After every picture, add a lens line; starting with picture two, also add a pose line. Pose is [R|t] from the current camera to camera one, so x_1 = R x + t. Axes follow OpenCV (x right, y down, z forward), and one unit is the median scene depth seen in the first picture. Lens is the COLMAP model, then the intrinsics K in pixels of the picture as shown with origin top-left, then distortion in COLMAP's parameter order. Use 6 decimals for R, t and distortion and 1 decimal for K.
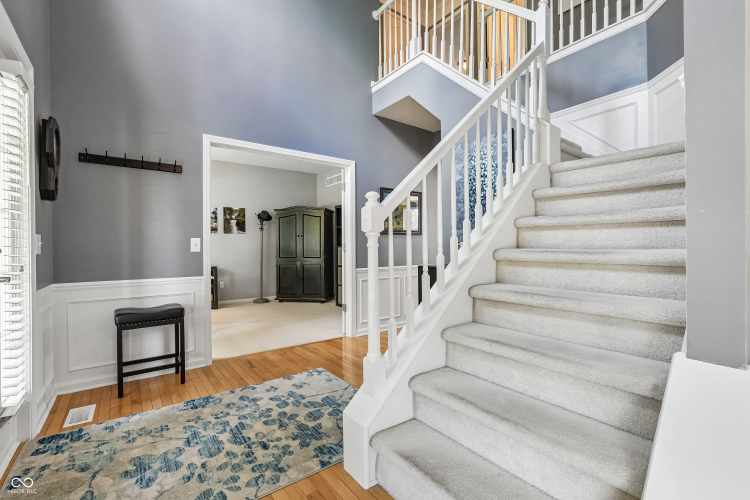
lens RADIAL K [[331.8, 0, 376.9], [0, 331.8, 250.1], [0, 0, 1]] dist [-0.007714, 0.003310]
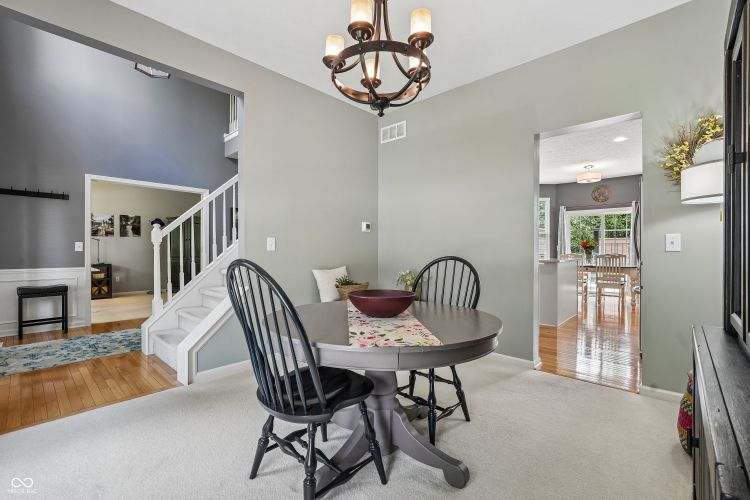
lens RADIAL K [[331.8, 0, 374.0], [0, 331.8, 251.2], [0, 0, 1]] dist [-0.007714, 0.003310]
pose [[0.986783, 0.007203, 0.161888, 0.548788], [-0.006685, 0.999971, -0.003750, 0.001900], [-0.161910, 0.002618, 0.986802, -0.723164]]
